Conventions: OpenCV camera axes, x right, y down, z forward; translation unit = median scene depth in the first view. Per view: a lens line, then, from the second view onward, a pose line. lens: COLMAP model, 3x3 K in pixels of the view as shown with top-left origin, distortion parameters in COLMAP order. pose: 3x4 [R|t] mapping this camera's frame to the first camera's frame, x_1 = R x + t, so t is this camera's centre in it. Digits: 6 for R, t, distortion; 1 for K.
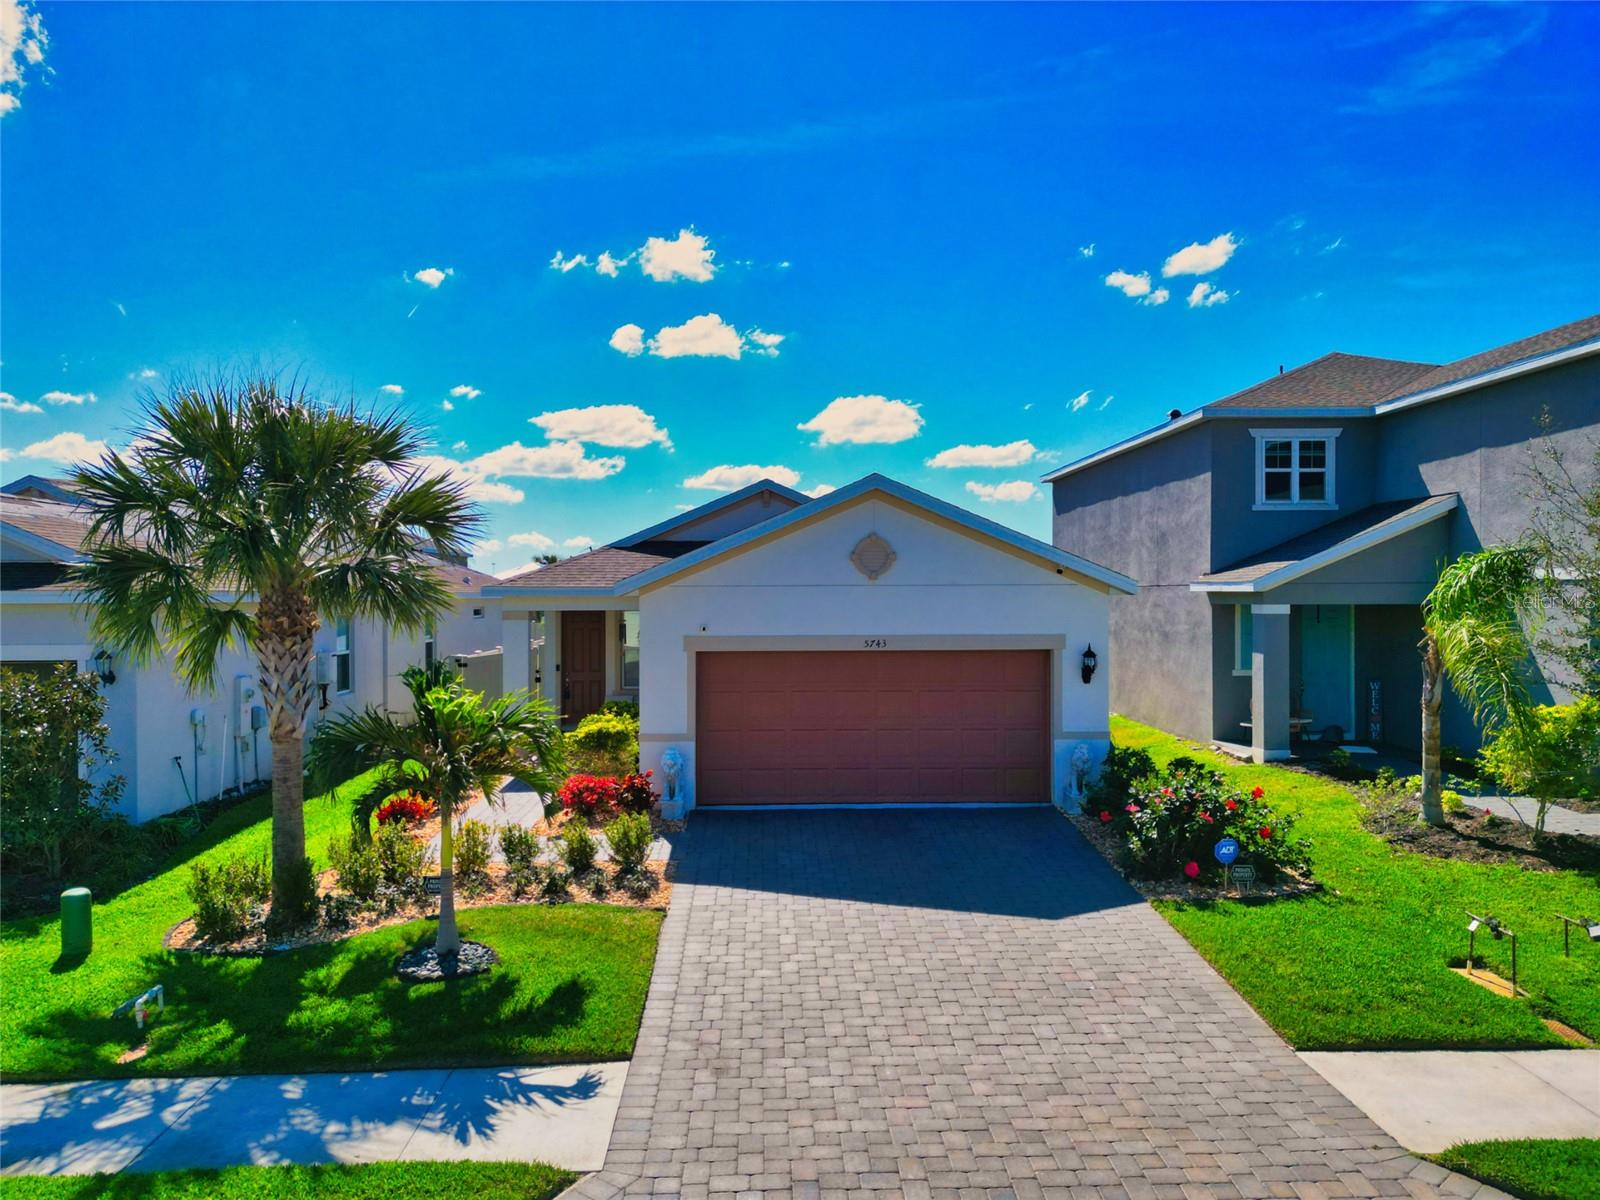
lens RADIAL K [[1142.6, 0, 800.0], [0, 1142.6, 600.0], [0, 0, 1]] dist [0.034492, -0.005632]
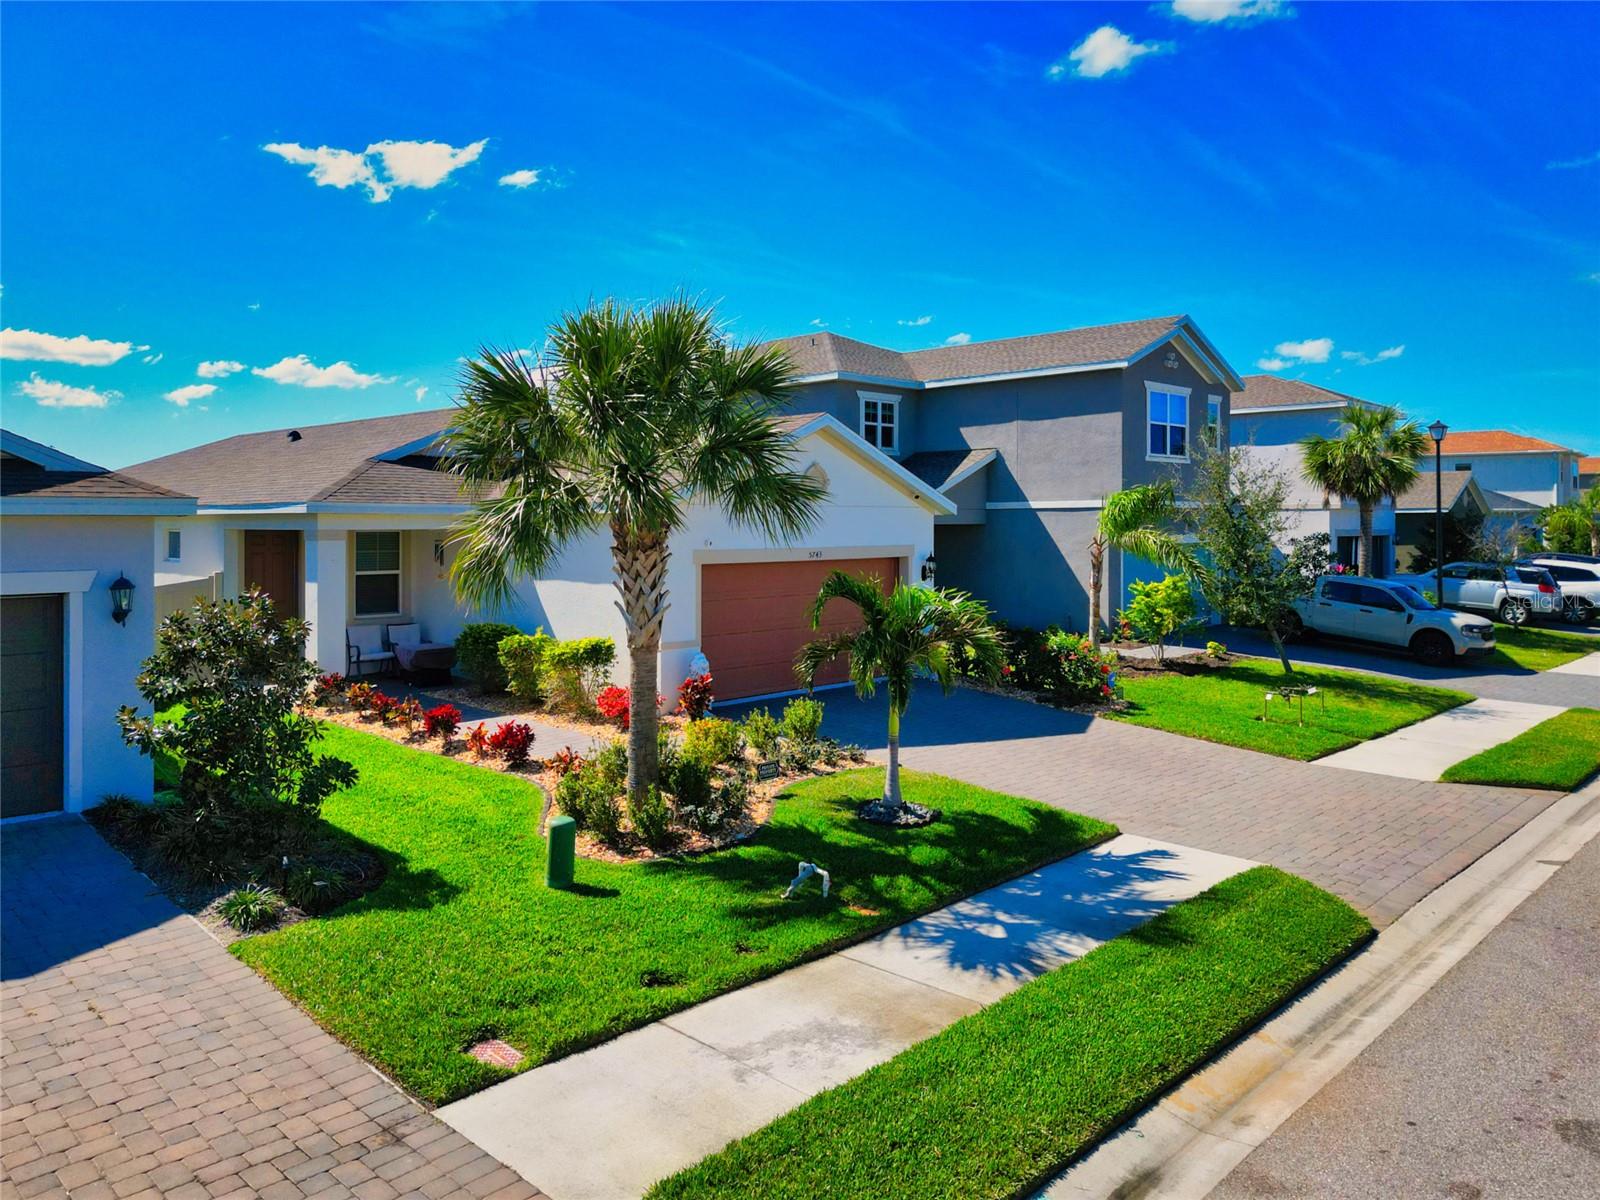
lens RADIAL K [[1151.0, 0, 797.7], [0, 1151.0, 524.3], [0, 0, 1]] dist [0.007355, 0.000580]
pose [[0.729675, 0.000340, 0.683794, -0.777692], [0.003139, 0.999988, -0.003847, 0.011160], [-0.683786, 0.004953, 0.729665, 0.127474]]
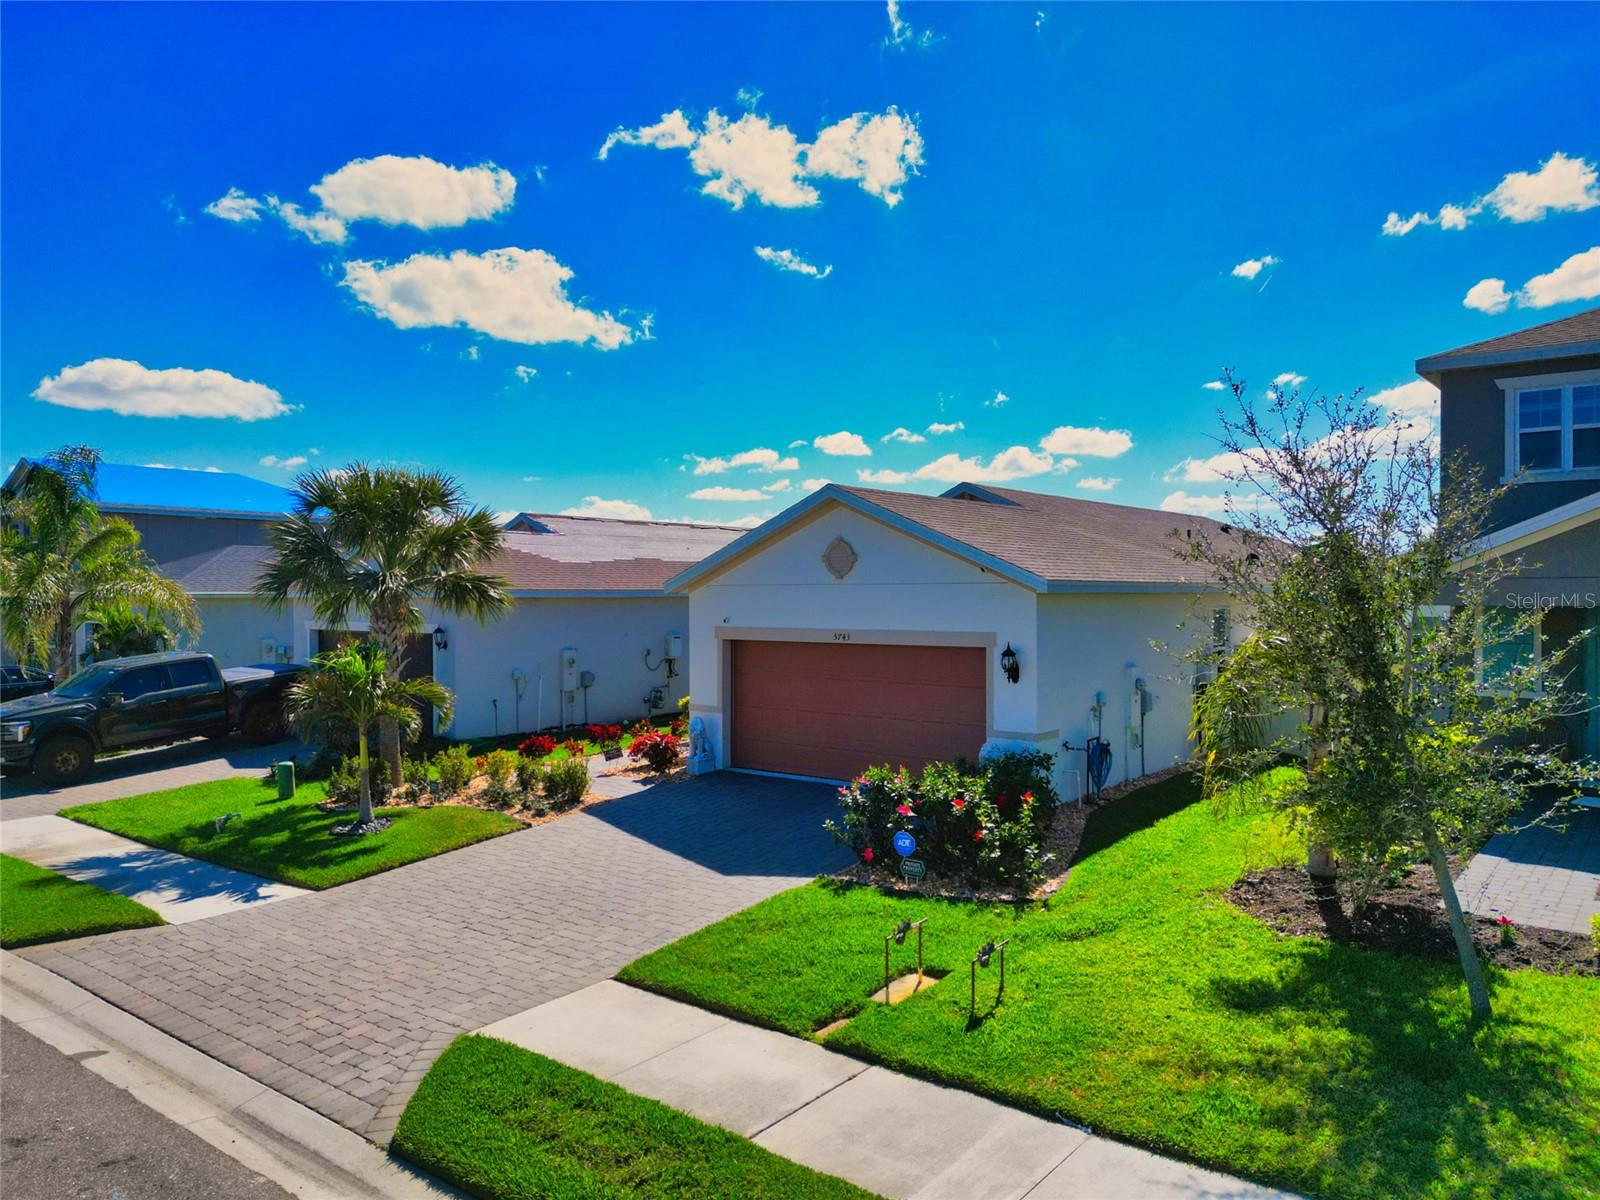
lens RADIAL K [[1127.5, 0, 800.0], [0, 1127.5, 600.0], [0, 0, 1]] dist [0.010157, 0.000494]
pose [[0.762622, 0.002481, -0.646840, 0.744900], [0.000969, 0.999987, 0.004978, -0.003275], [0.646844, -0.004423, 0.762609, 0.135238]]
